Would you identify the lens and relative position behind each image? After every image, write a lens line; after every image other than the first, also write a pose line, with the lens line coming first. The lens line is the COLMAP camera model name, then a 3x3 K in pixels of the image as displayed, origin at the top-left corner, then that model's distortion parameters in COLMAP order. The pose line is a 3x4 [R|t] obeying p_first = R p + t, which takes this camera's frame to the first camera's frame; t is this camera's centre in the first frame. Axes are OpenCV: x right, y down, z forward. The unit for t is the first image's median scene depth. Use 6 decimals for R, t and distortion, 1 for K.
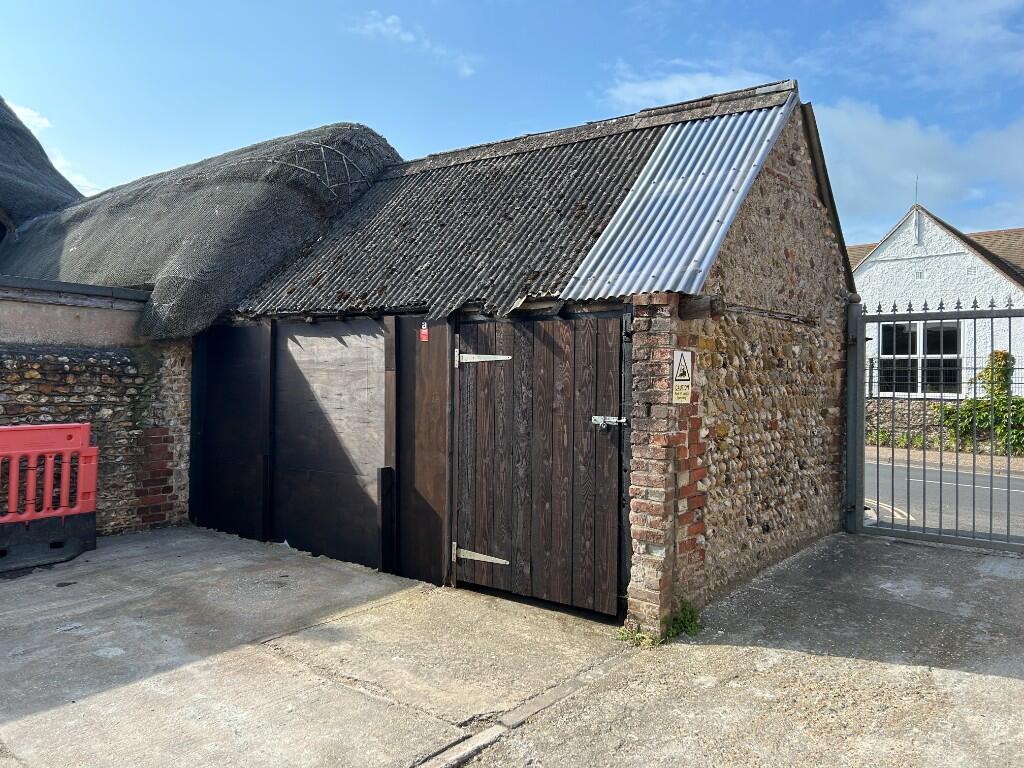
lens RADIAL K [[771.7, 0, 504.4], [0, 771.7, 377.3], [0, 0, 1]] dist [0.054152, -0.054576]
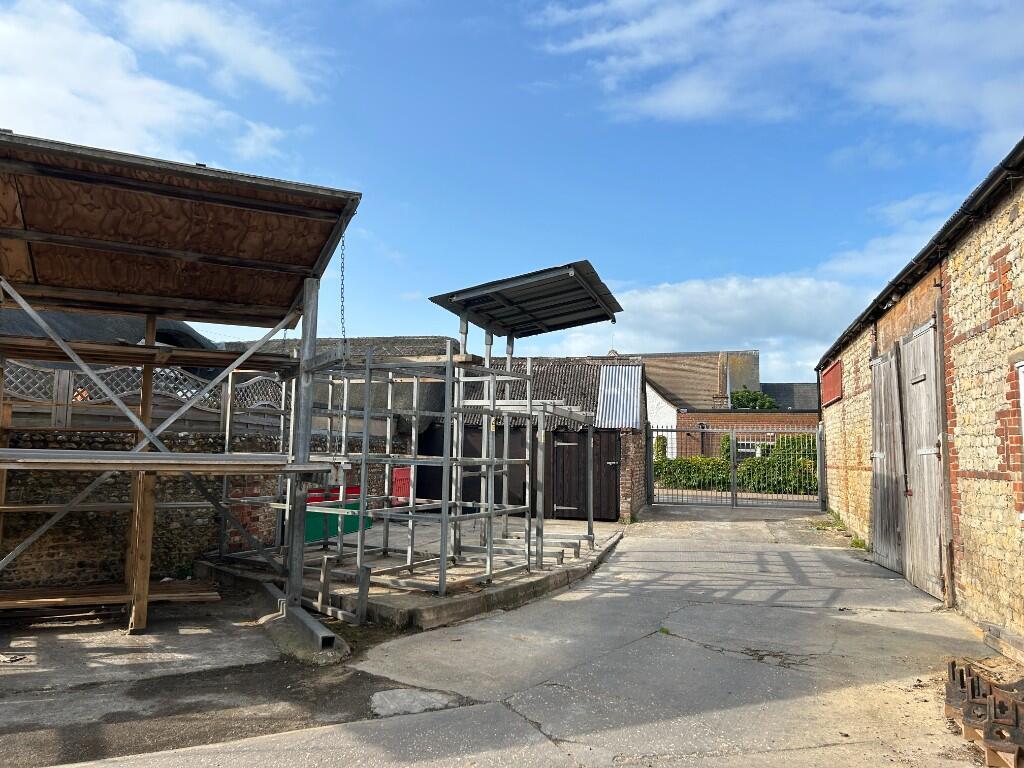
lens RADIAL K [[771.7, 0, 504.1], [0, 771.7, 379.9], [0, 0, 1]] dist [0.054152, -0.054576]
pose [[0.915203, 0.040234, 0.400980, -1.557191], [-0.005019, 0.996065, -0.088488, -0.007273], [-0.402963, 0.078972, 0.911803, -1.825246]]
